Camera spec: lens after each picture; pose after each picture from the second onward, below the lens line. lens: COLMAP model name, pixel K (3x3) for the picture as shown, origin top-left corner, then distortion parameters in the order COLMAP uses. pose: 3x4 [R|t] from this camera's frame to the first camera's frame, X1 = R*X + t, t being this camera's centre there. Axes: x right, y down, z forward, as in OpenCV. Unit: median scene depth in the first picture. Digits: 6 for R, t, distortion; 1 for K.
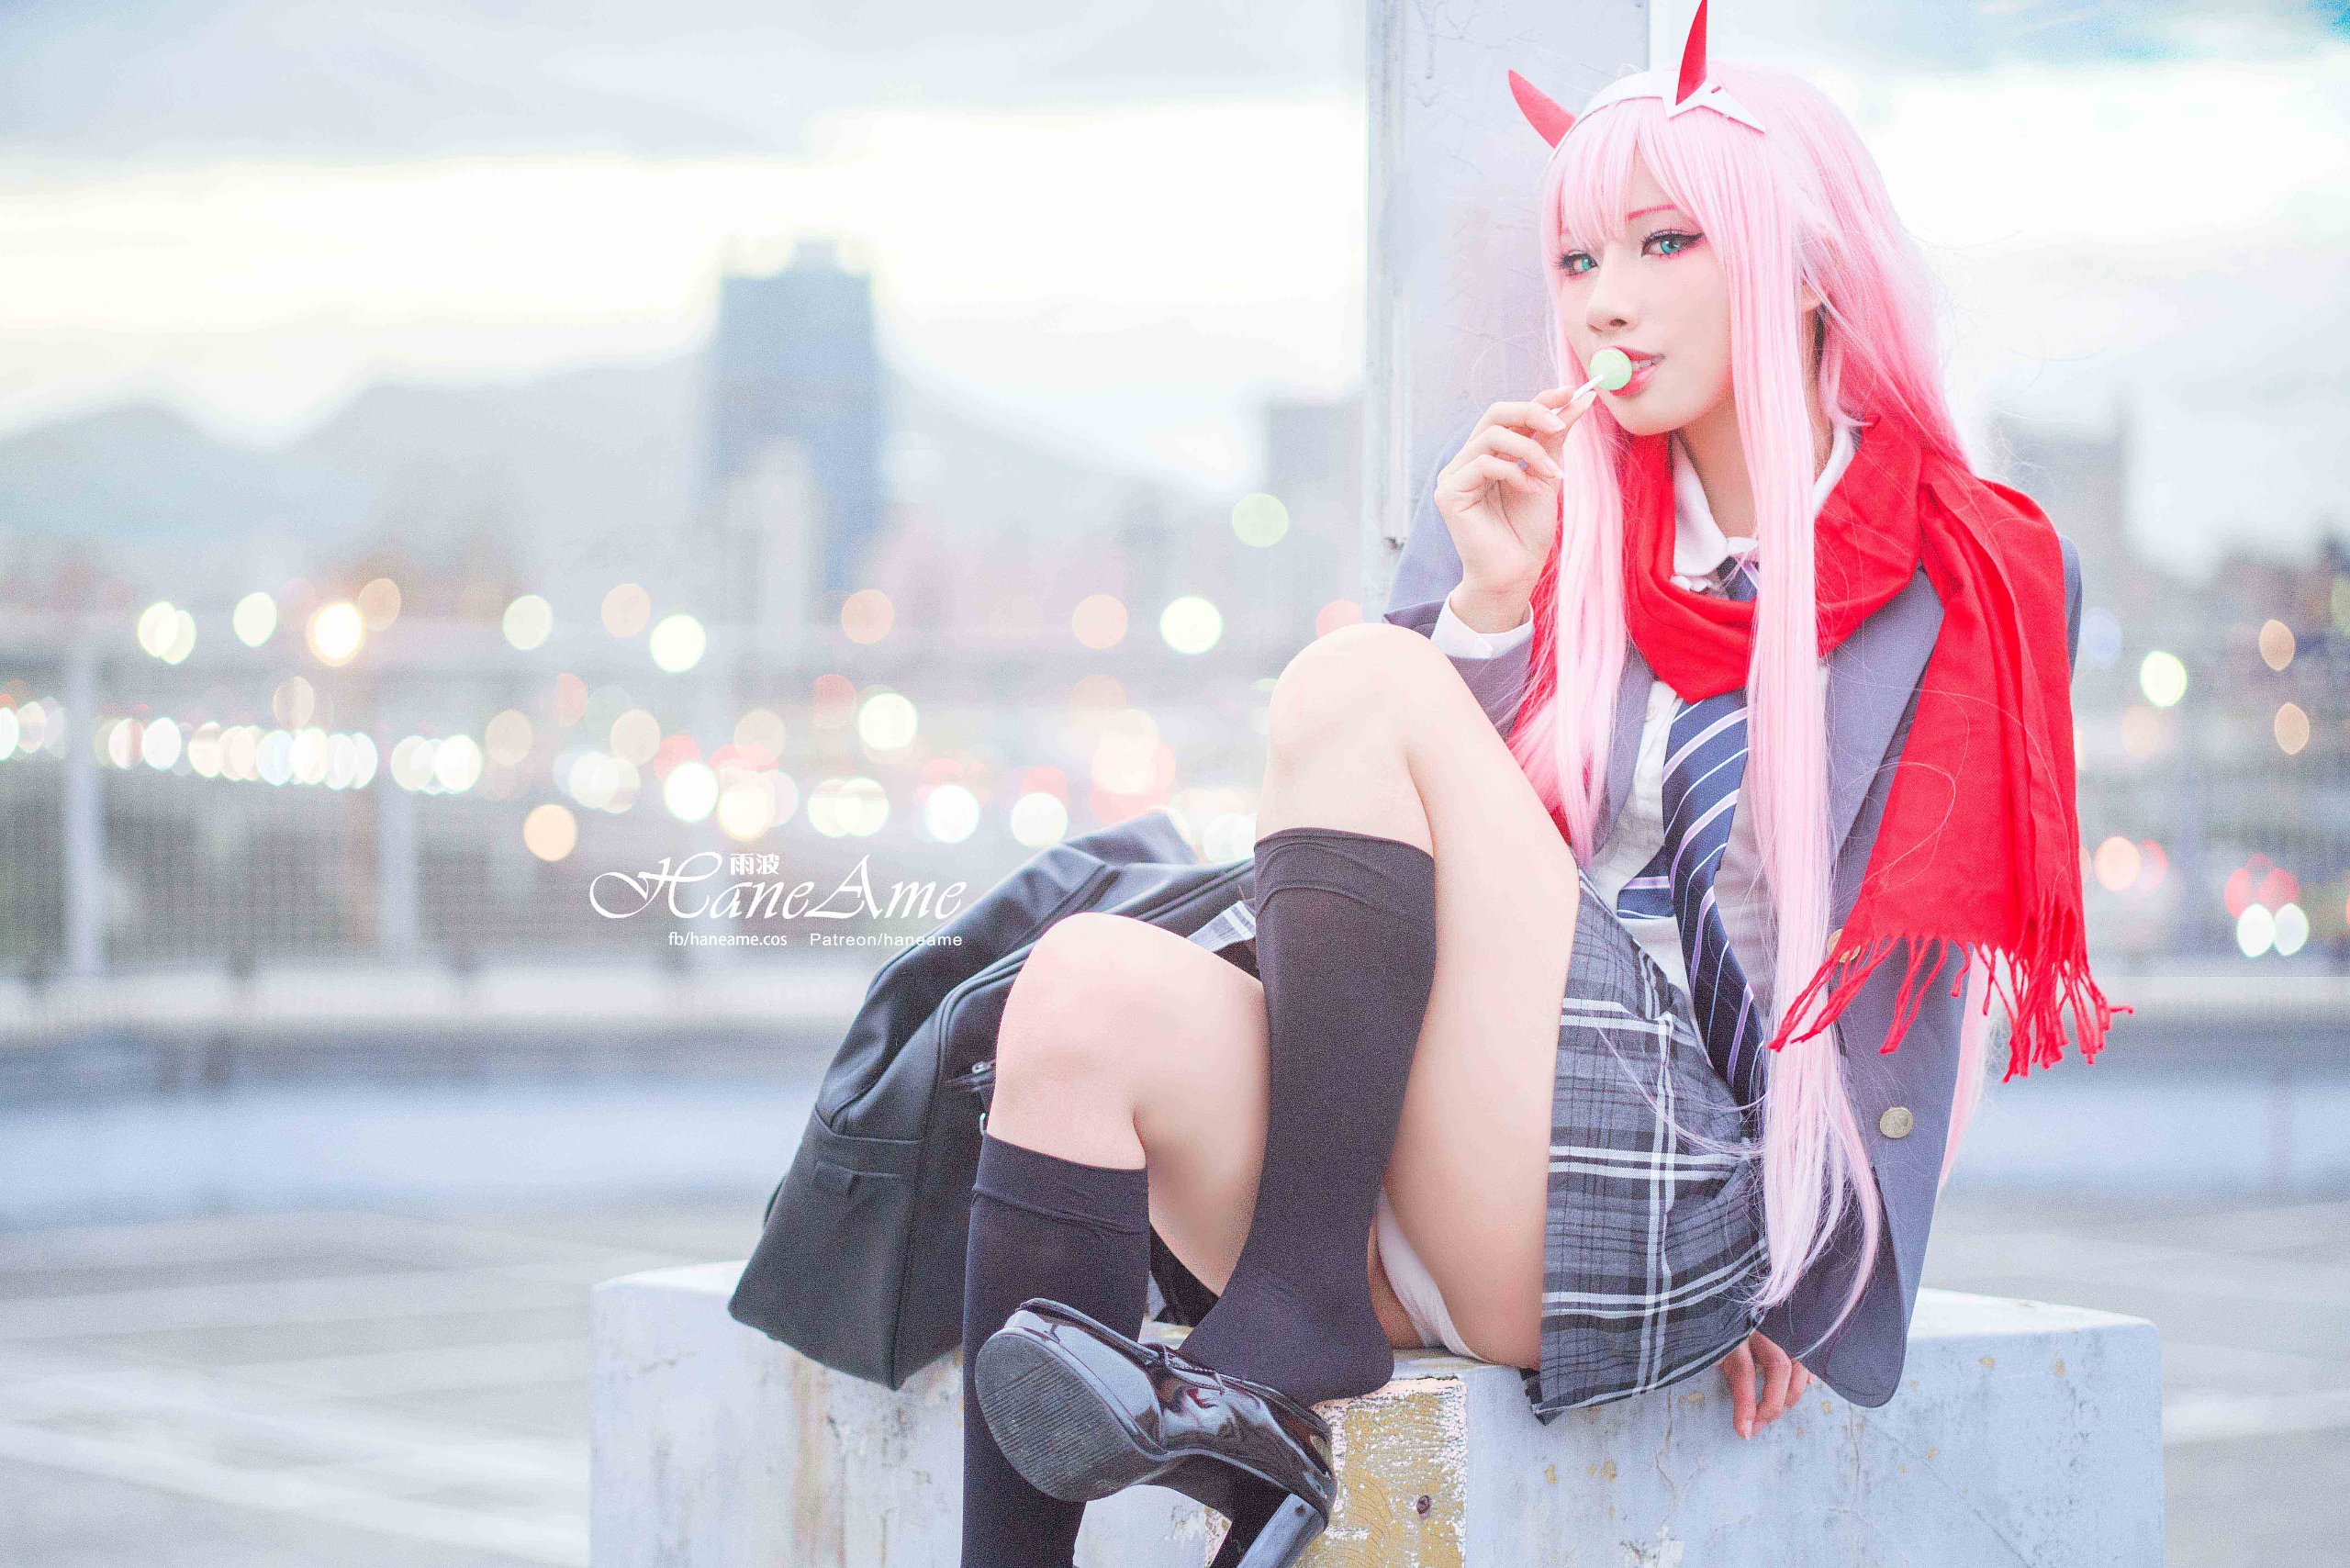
lens RADIAL K [[7014.3, 0, 1164.4], [0, 7014.3, 783.0], [0, 0, 1]] dist [0.070292, 0.000000]
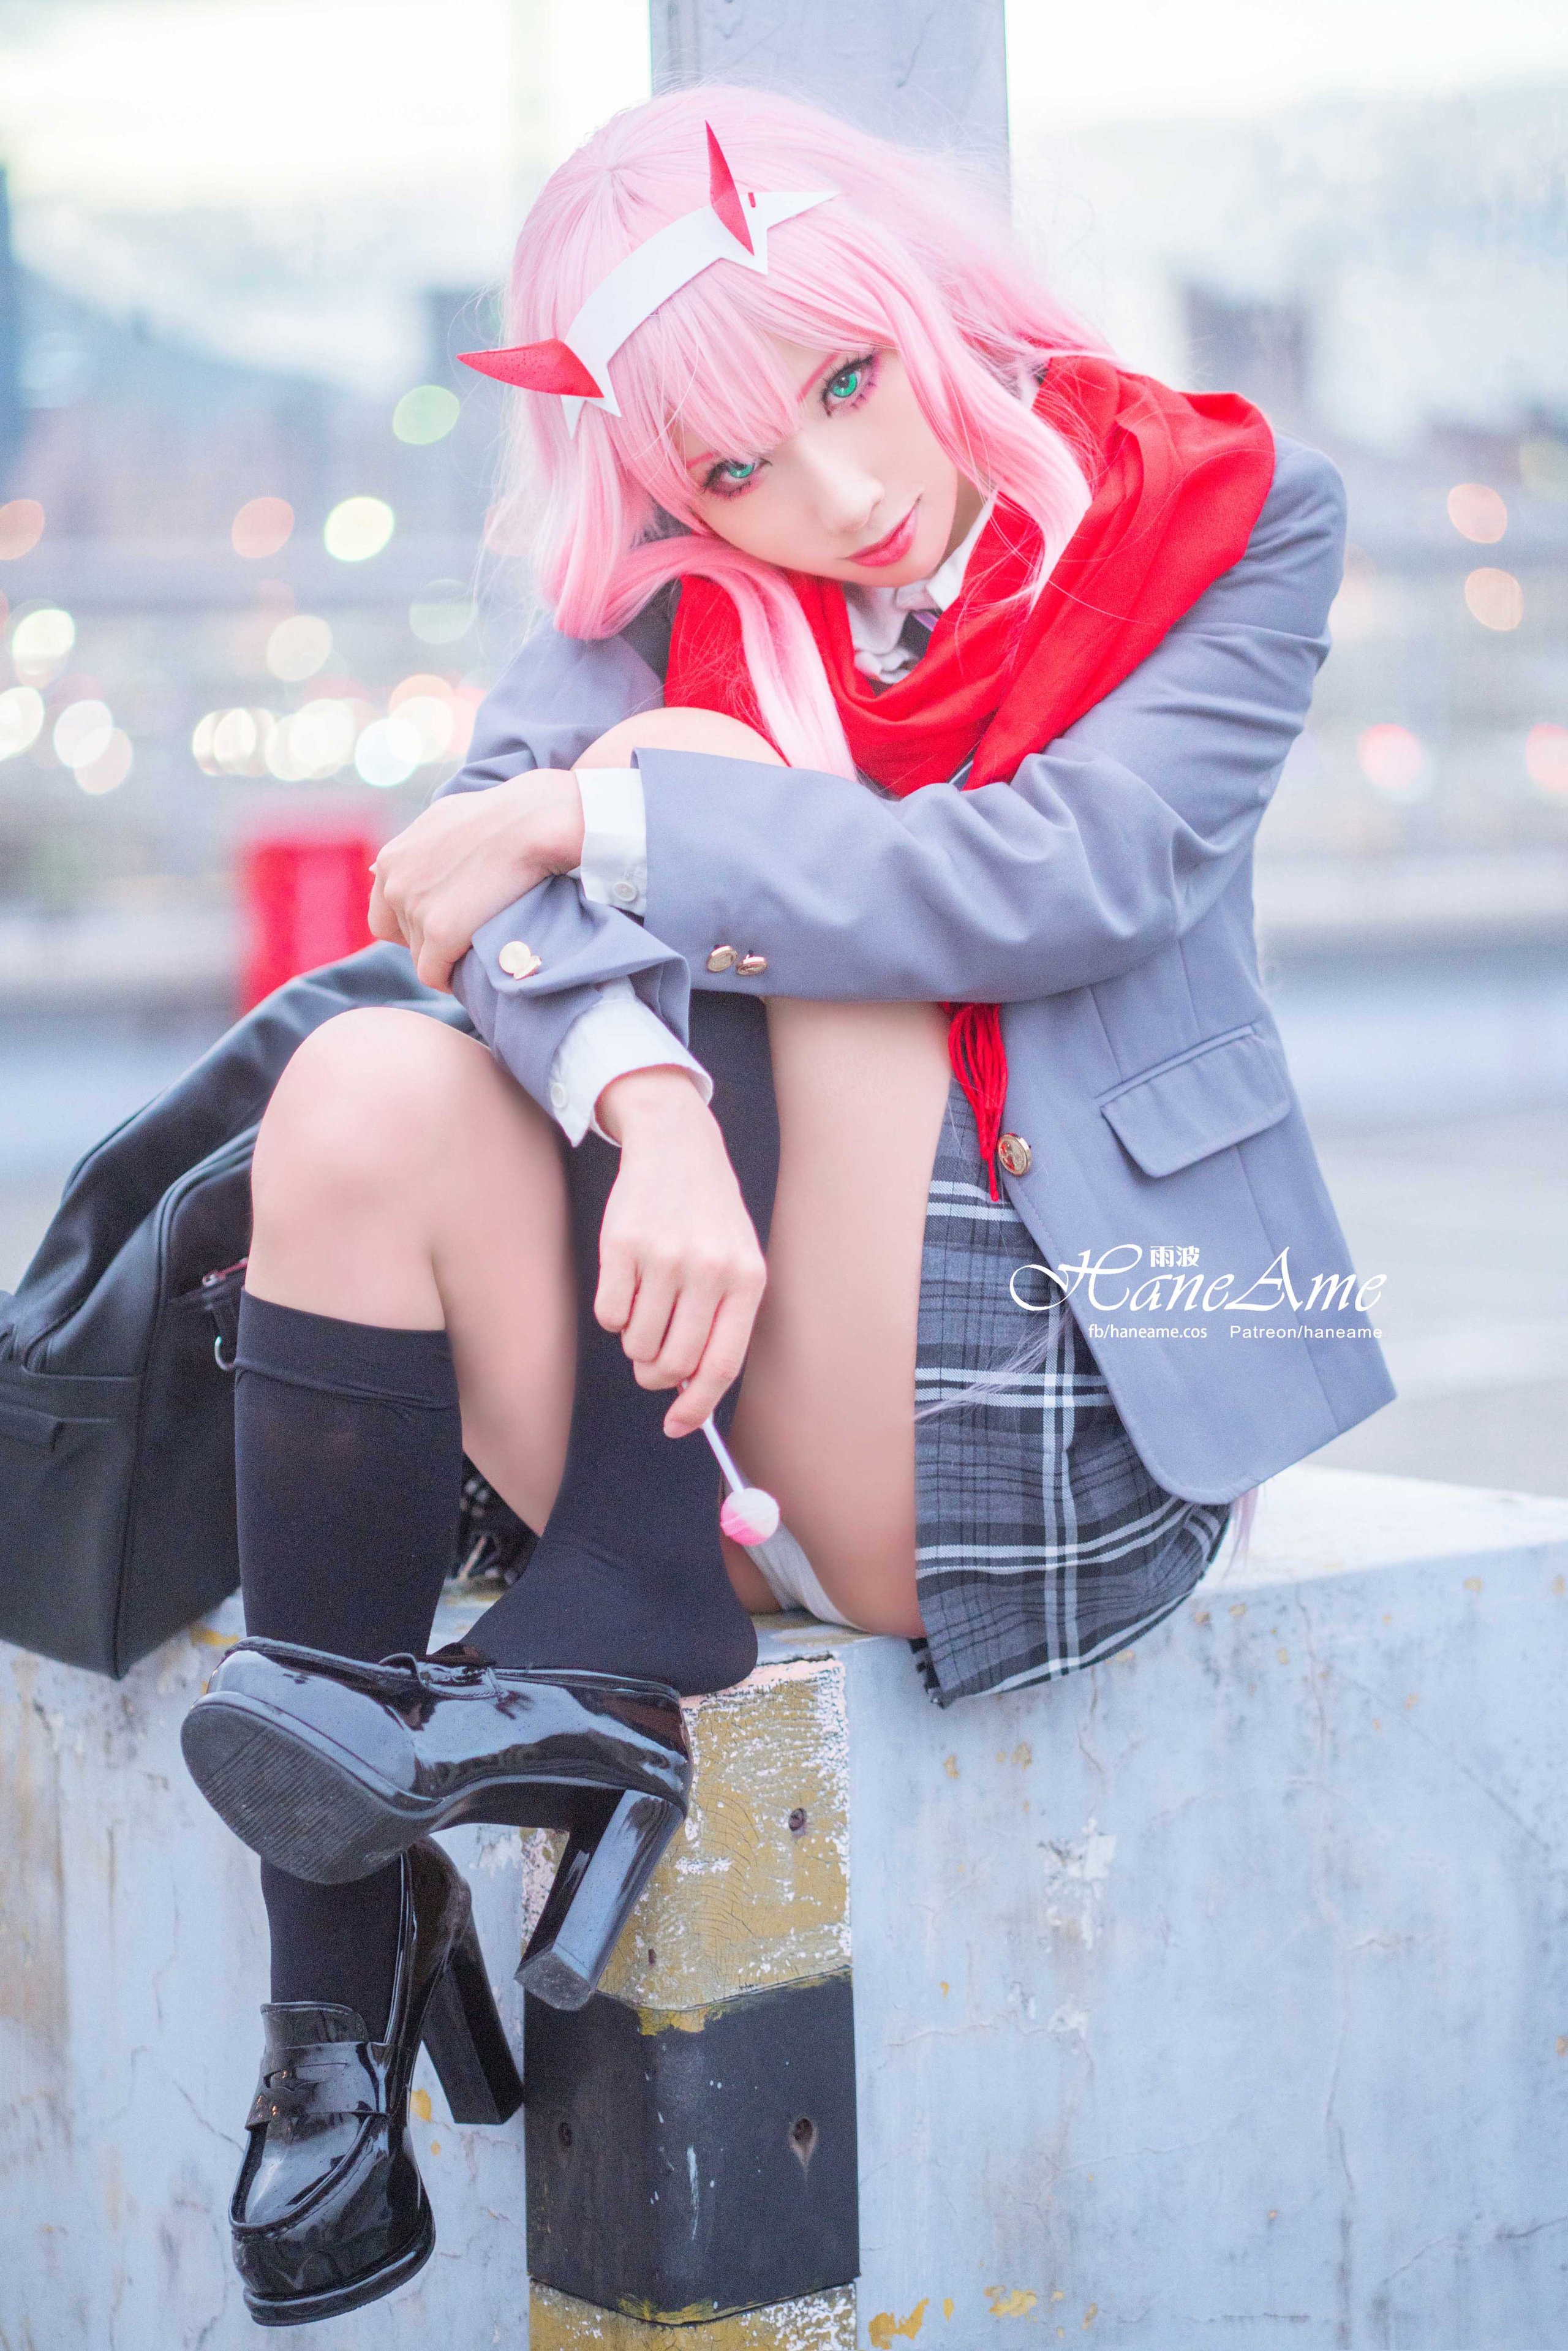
lens RADIAL K [[7016.8, 0, 780.8], [0, 7016.8, 1155.7], [0, 0, 1]] dist [0.070292, 0.000000]
pose [[0.997371, -0.038717, 0.061260, -0.009859], [0.034489, 0.997045, 0.068640, -0.024817], [-0.063736, -0.066347, 0.995759, 0.202304]]
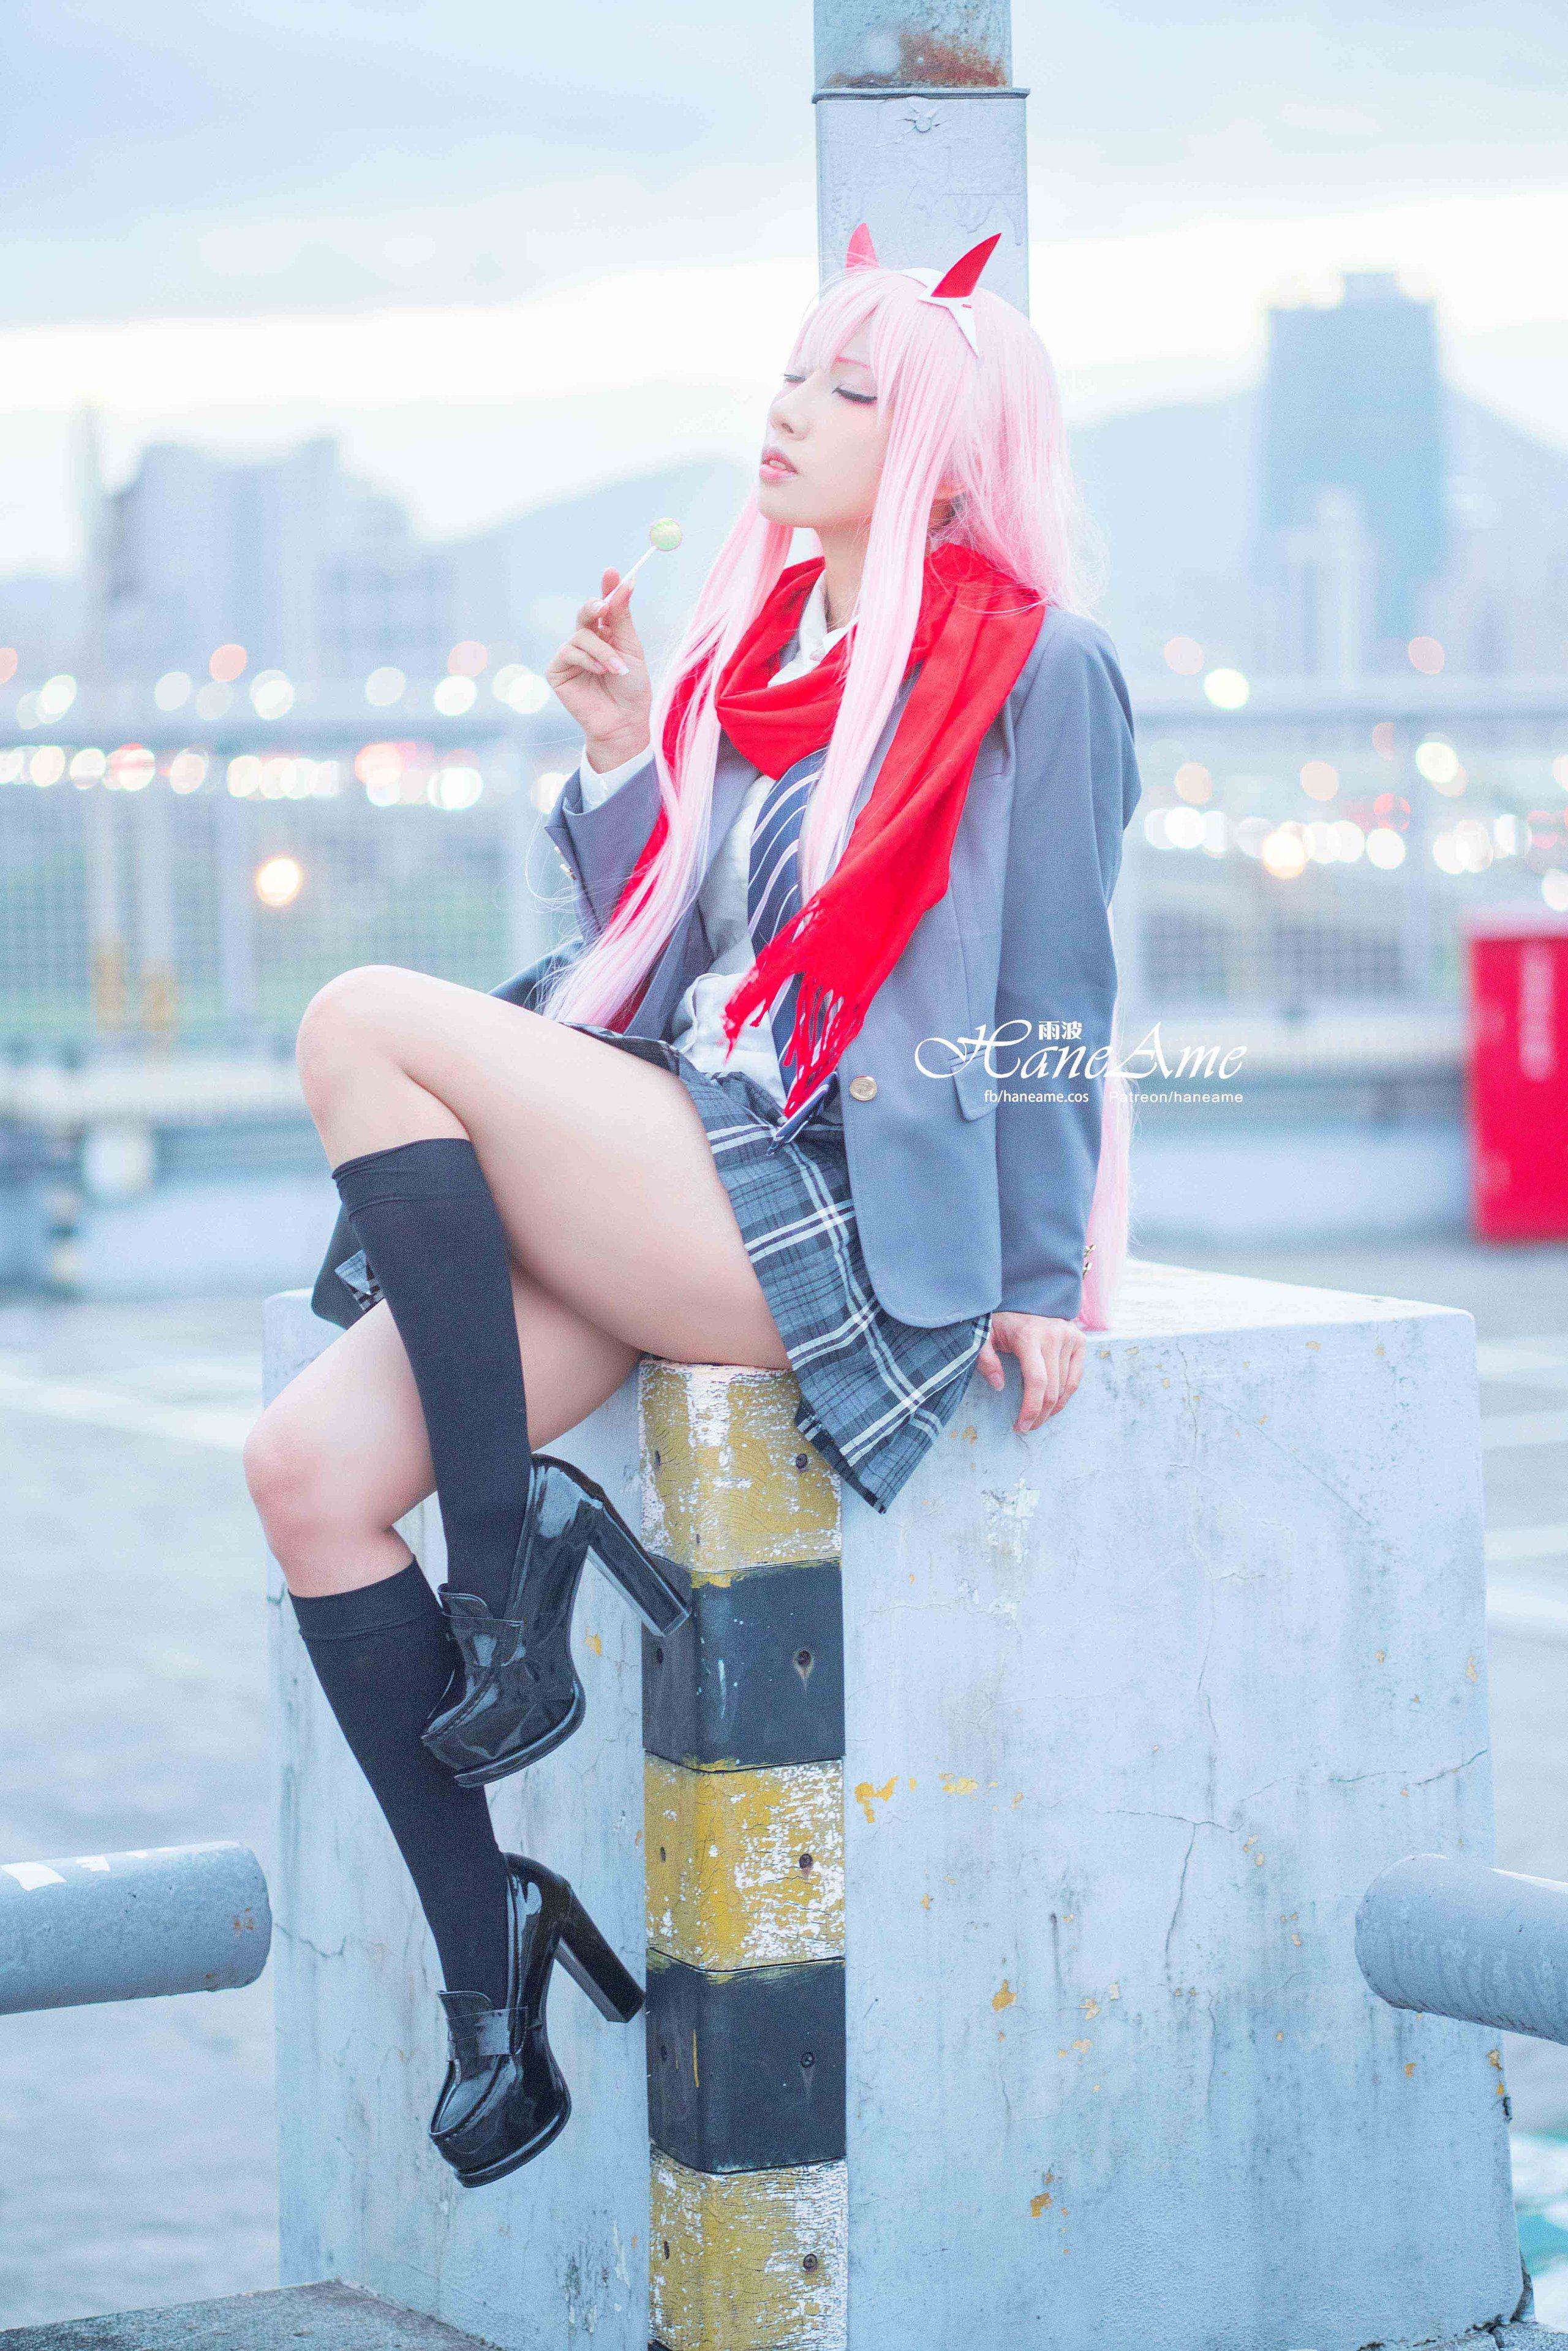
lens RADIAL K [[7016.8, 0, 764.0], [0, 7016.8, 1187.9], [0, 0, 1]] dist [0.070292, 0.000000]
pose [[0.989178, -0.013291, -0.146119, 0.200498], [0.020960, 0.998475, 0.051073, -0.009621], [0.145218, -0.053583, 0.987948, -0.222680]]
